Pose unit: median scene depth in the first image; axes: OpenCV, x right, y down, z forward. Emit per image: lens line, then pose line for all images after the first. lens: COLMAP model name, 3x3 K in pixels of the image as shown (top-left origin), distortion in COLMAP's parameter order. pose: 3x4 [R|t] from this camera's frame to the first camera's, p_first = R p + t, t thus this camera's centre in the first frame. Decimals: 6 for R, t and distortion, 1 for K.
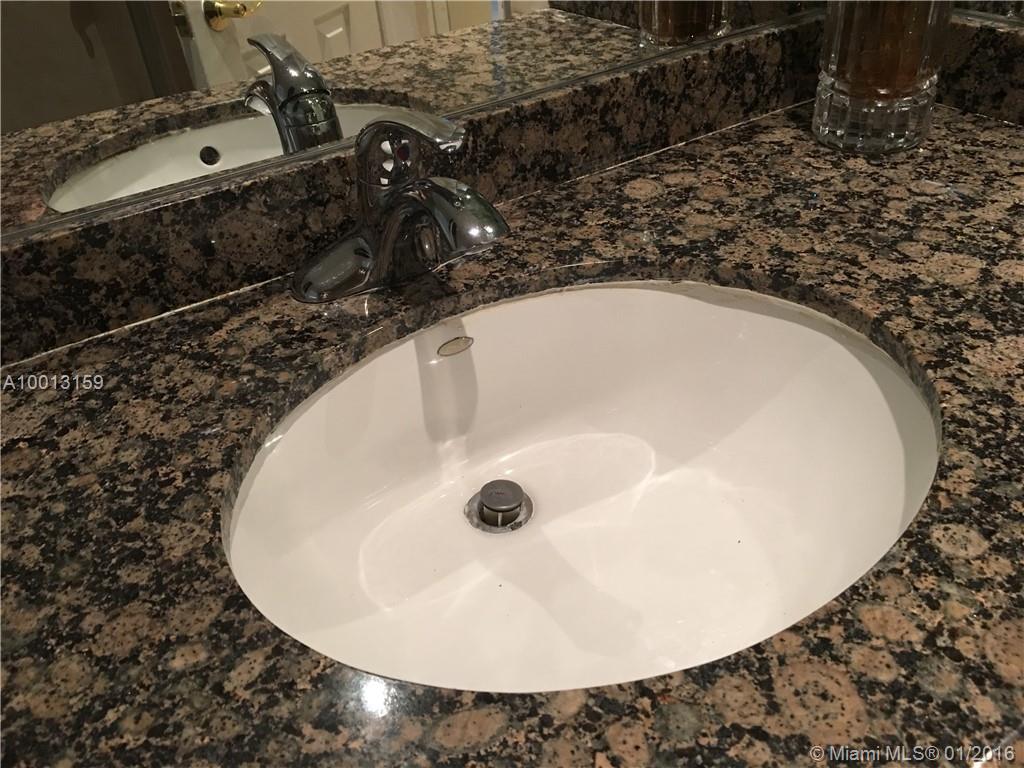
lens RADIAL K [[879.7, 0, 504.9], [0, 879.7, 383.0], [0, 0, 1]] dist [0.074216, -0.101150]
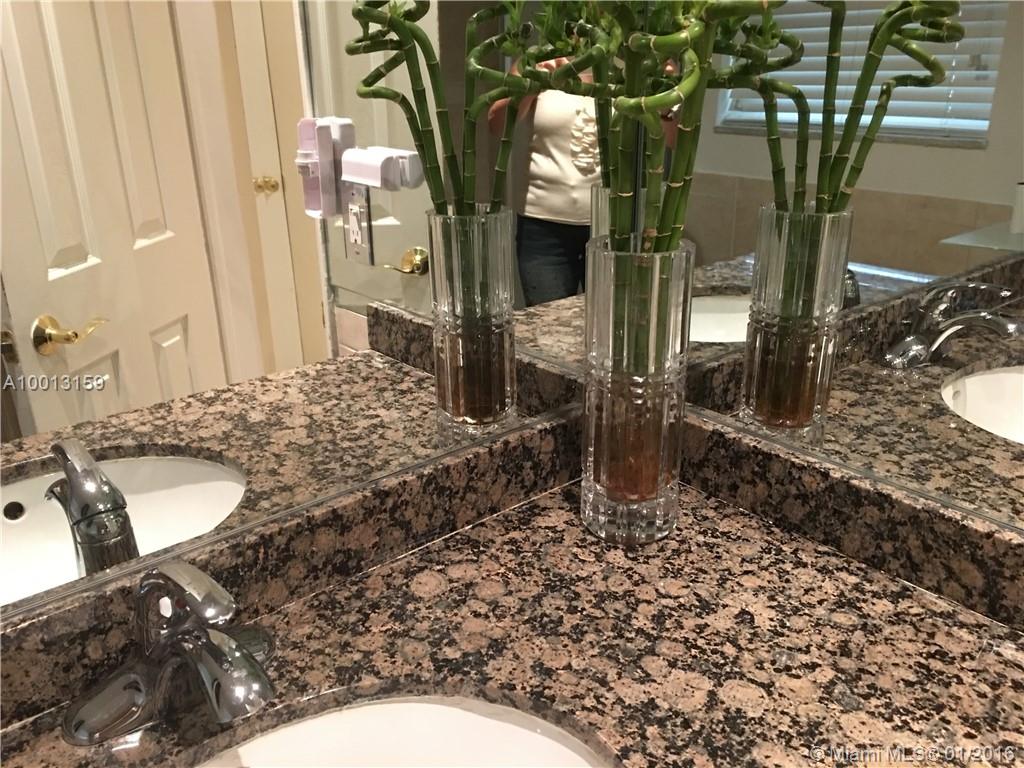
lens RADIAL K [[879.7, 0, 503.3], [0, 879.7, 389.6], [0, 0, 1]] dist [0.074216, -0.101150]
pose [[0.987999, 0.006936, 0.154306, 0.082102], [0.030058, 0.971260, -0.236117, -0.201295], [-0.151509, 0.237921, 0.959395, -0.114458]]
